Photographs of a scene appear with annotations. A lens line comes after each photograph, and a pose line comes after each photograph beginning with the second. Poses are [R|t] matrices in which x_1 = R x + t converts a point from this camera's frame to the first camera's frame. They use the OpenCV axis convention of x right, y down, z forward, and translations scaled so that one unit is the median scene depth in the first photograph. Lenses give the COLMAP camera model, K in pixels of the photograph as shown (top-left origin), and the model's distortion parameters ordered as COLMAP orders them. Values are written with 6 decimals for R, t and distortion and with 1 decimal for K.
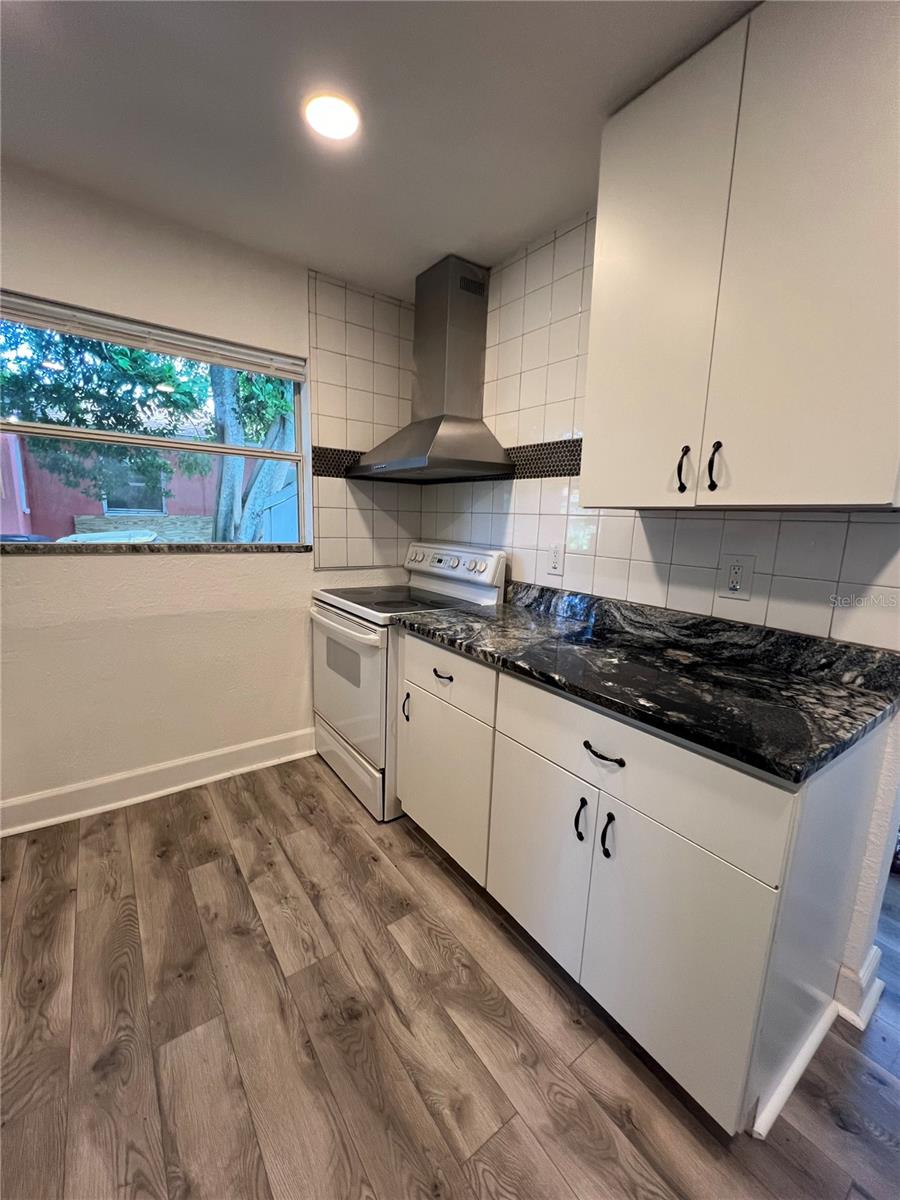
lens RADIAL K [[480.8, 0, 450.0], [0, 480.8, 600.0], [0, 0, 1]] dist [-0.000694, 0.000422]
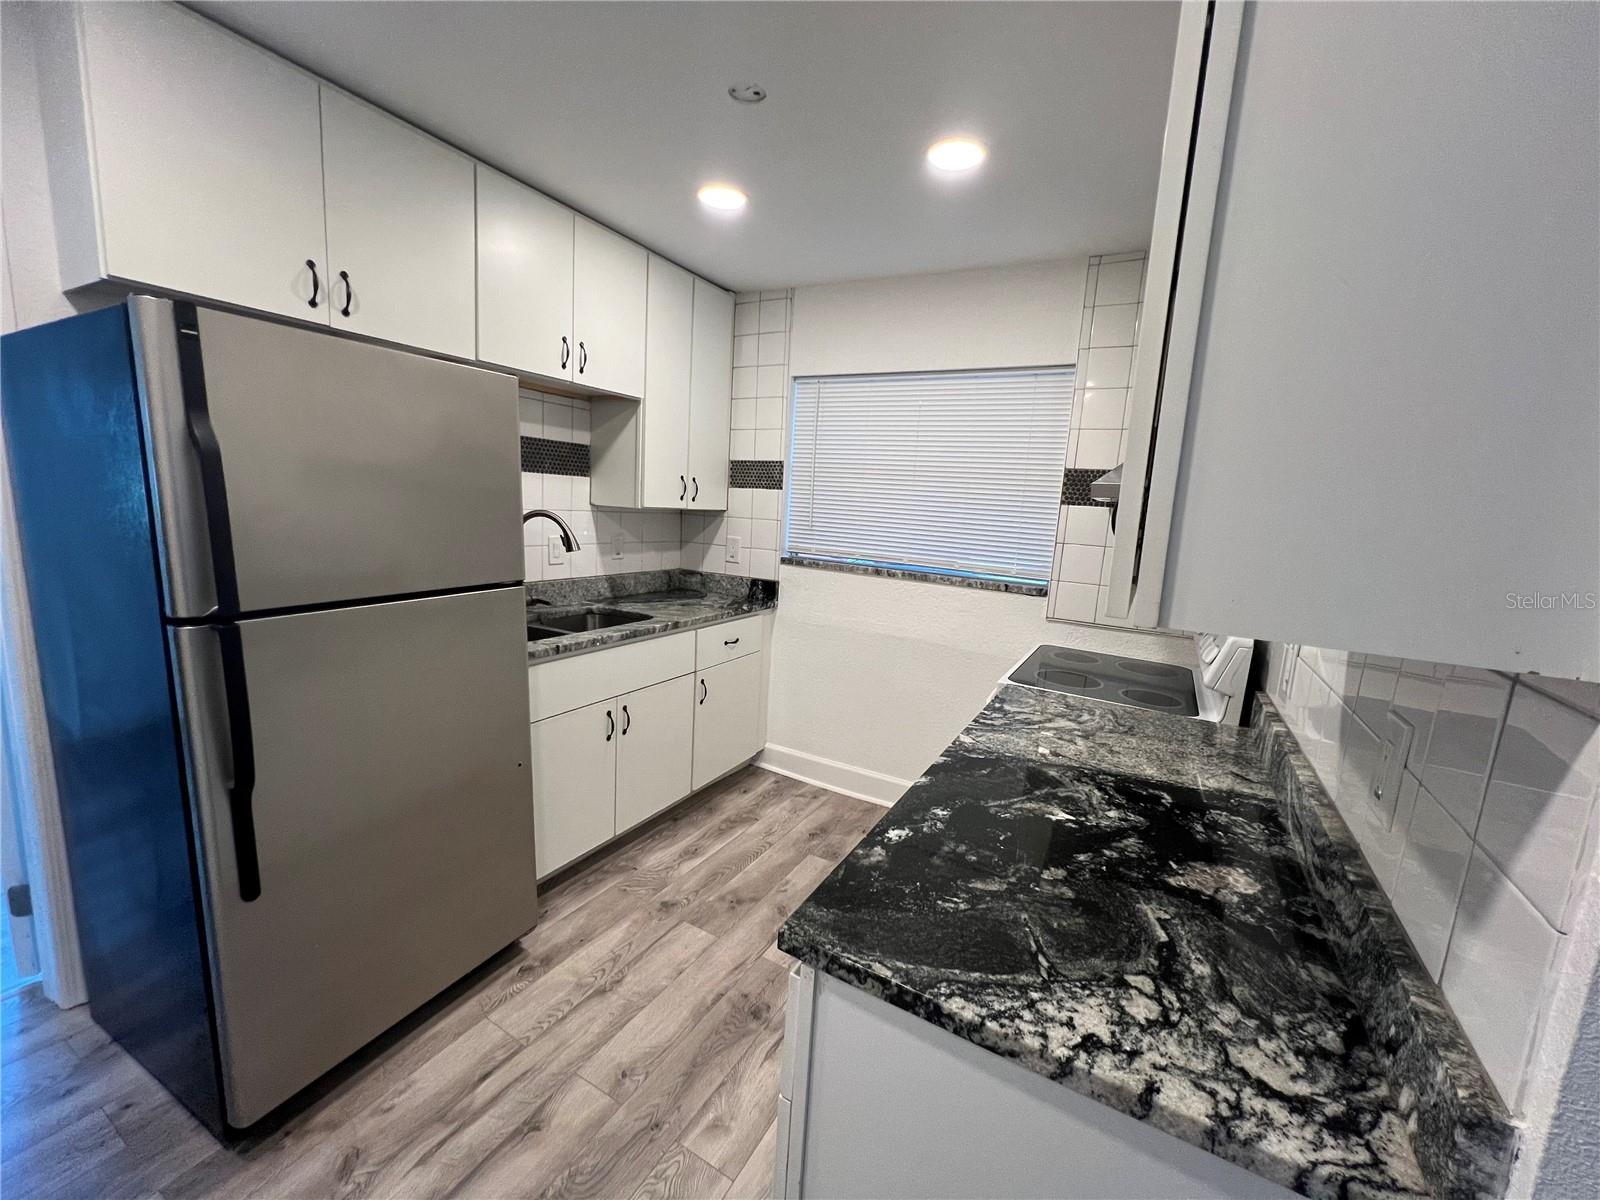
lens RADIAL K [[641.1, 0, 800.2], [0, 641.1, 600.7], [0, 0, 1]] dist [-0.000694, 0.000422]
pose [[0.412848, 0.134172, -0.900863, 0.985555], [-0.198290, 0.978606, 0.054879, -0.136005], [0.888953, 0.155975, 0.430620, 0.319903]]
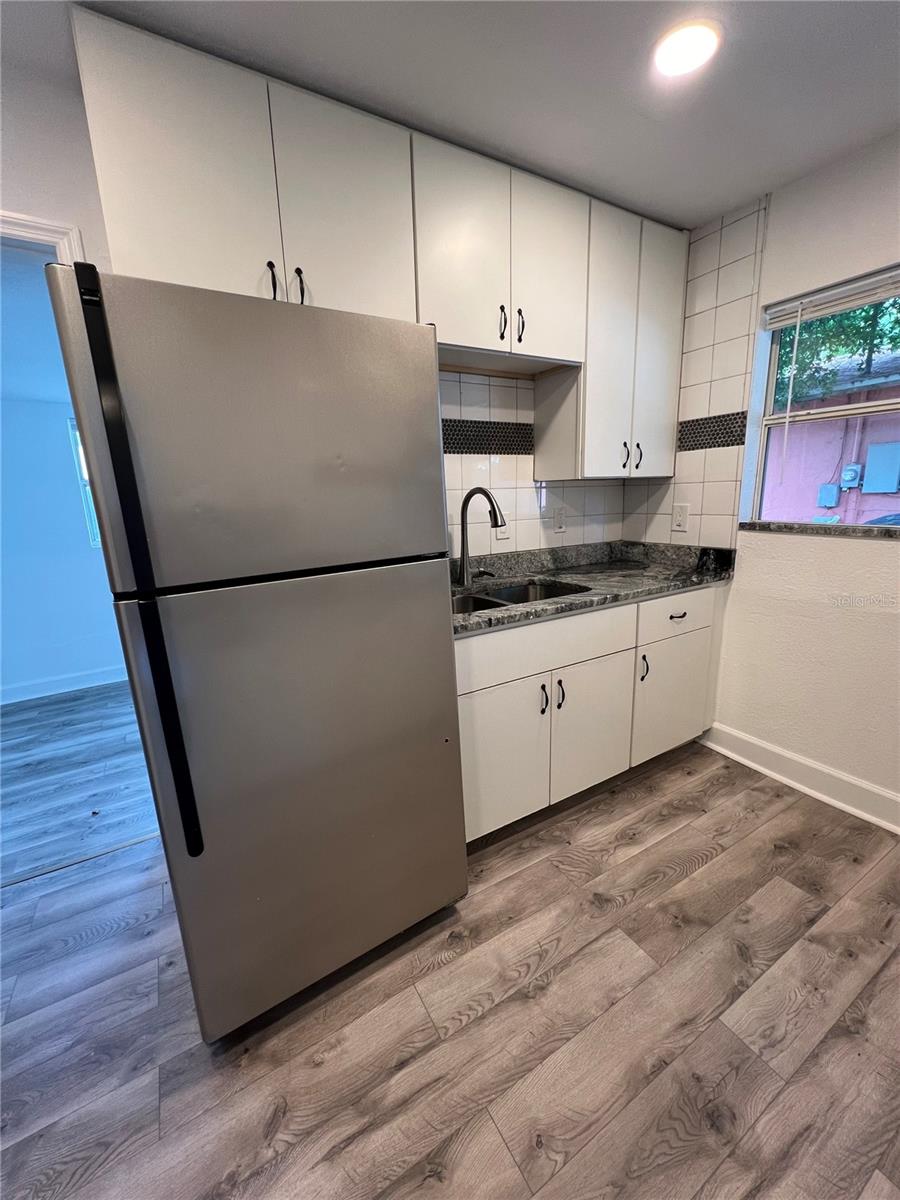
lens RADIAL K [[480.8, 0, 450.0], [0, 480.8, 600.0], [0, 0, 1]] dist [-0.000694, 0.000422]
pose [[-0.099155, 0.192523, -0.976270, 0.458218], [-0.137853, 0.968987, 0.205087, -0.091848], [0.985477, 0.154917, -0.069540, 0.469324]]
